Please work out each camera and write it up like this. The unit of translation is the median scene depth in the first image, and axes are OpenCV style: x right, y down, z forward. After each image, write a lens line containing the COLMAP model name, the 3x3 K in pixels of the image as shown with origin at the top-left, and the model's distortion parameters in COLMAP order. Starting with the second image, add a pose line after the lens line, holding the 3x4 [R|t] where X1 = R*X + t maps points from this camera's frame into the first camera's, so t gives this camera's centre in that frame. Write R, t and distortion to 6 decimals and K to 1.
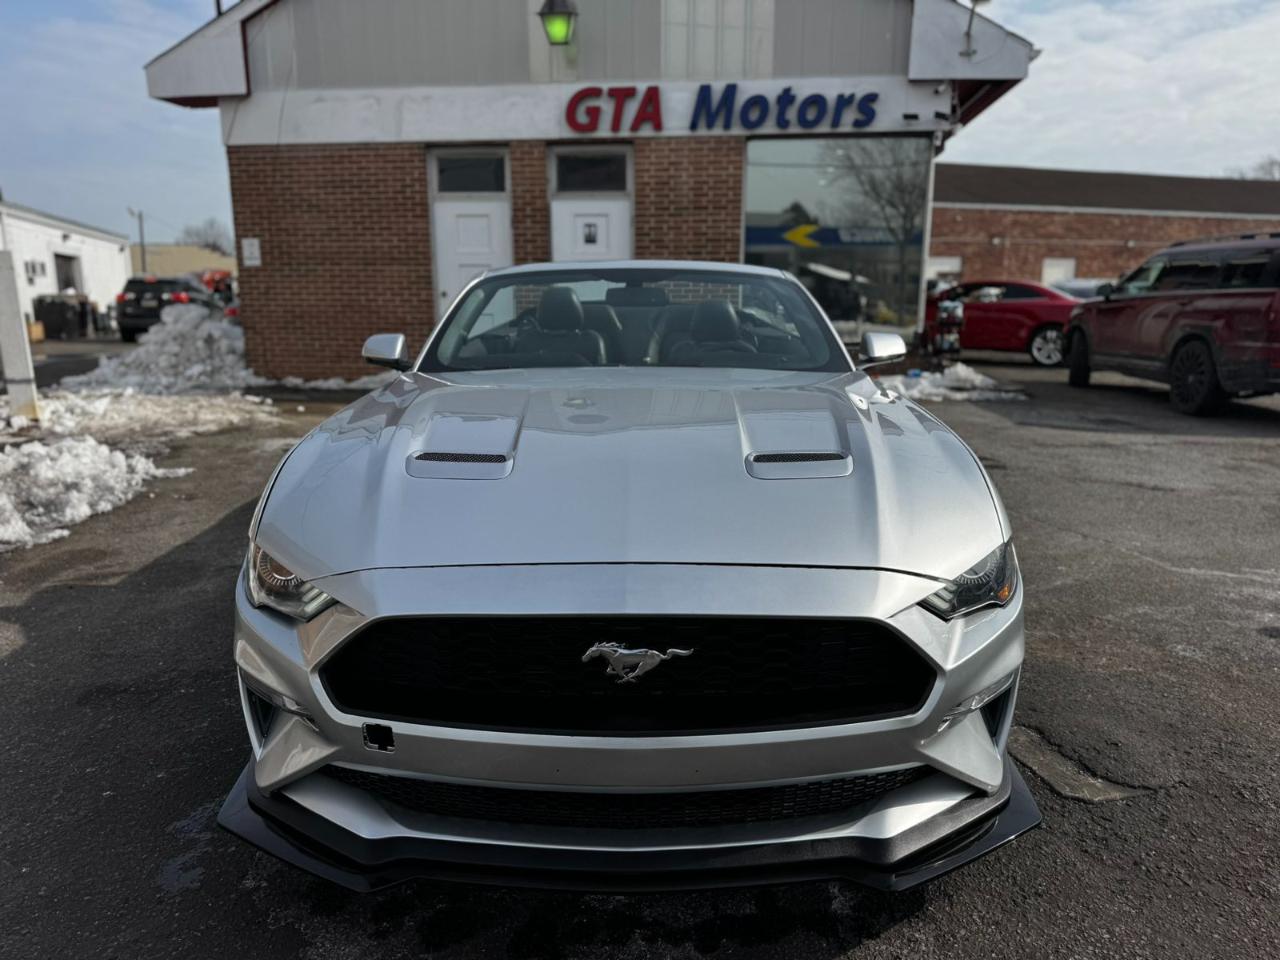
lens RADIAL K [[898.1, 0, 641.6], [0, 898.1, 497.6], [0, 0, 1]] dist [0.044167, -0.056512]
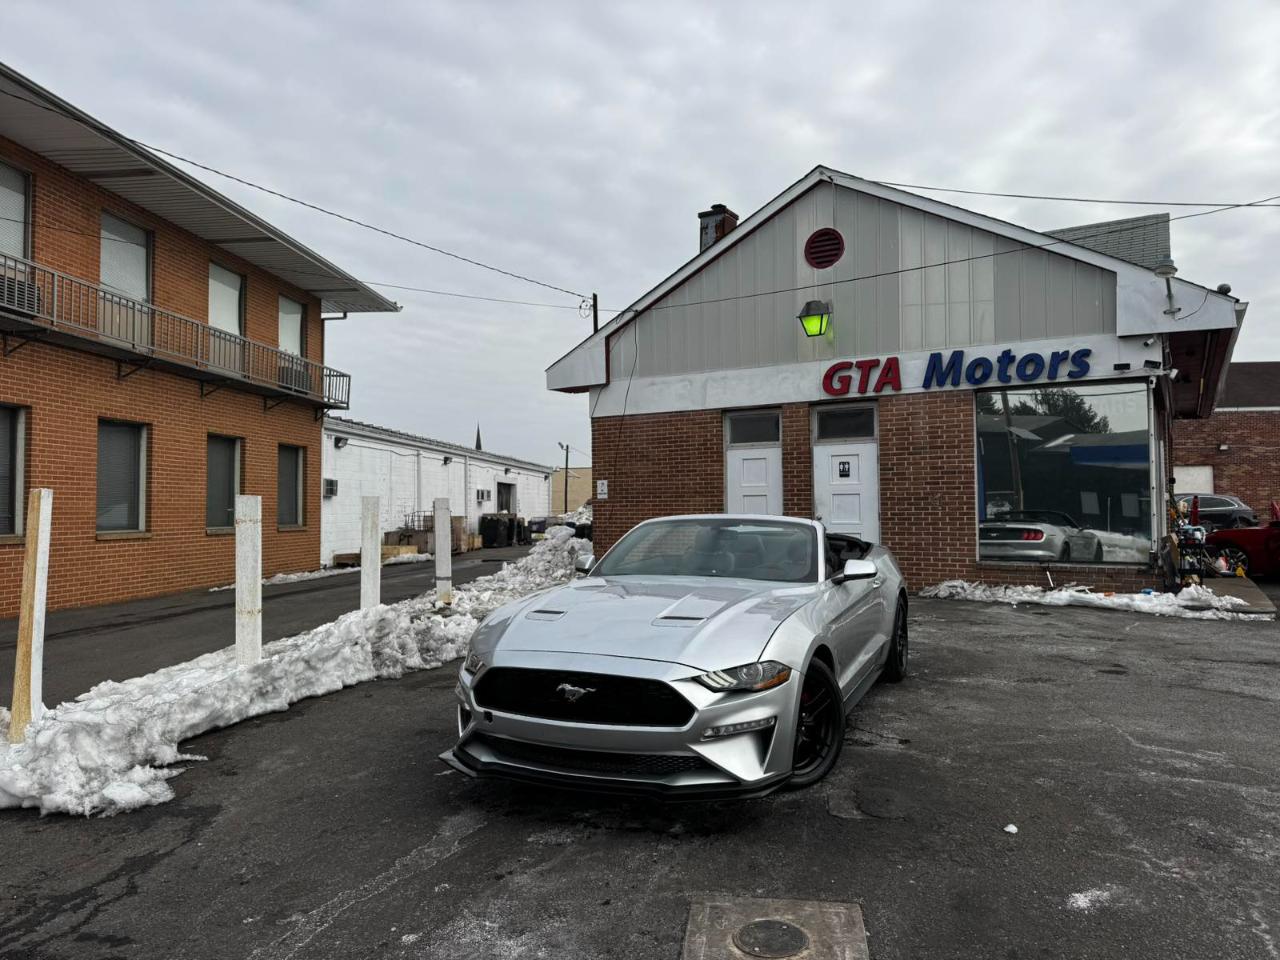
lens RADIAL K [[898.1, 0, 633.7], [0, 898.1, 481.1], [0, 0, 1]] dist [0.044167, -0.056512]
pose [[0.910706, -0.021695, -0.412486, 0.194427], [-0.079789, 0.970572, -0.227208, 0.026783], [0.405276, 0.239832, 0.882175, -0.211134]]
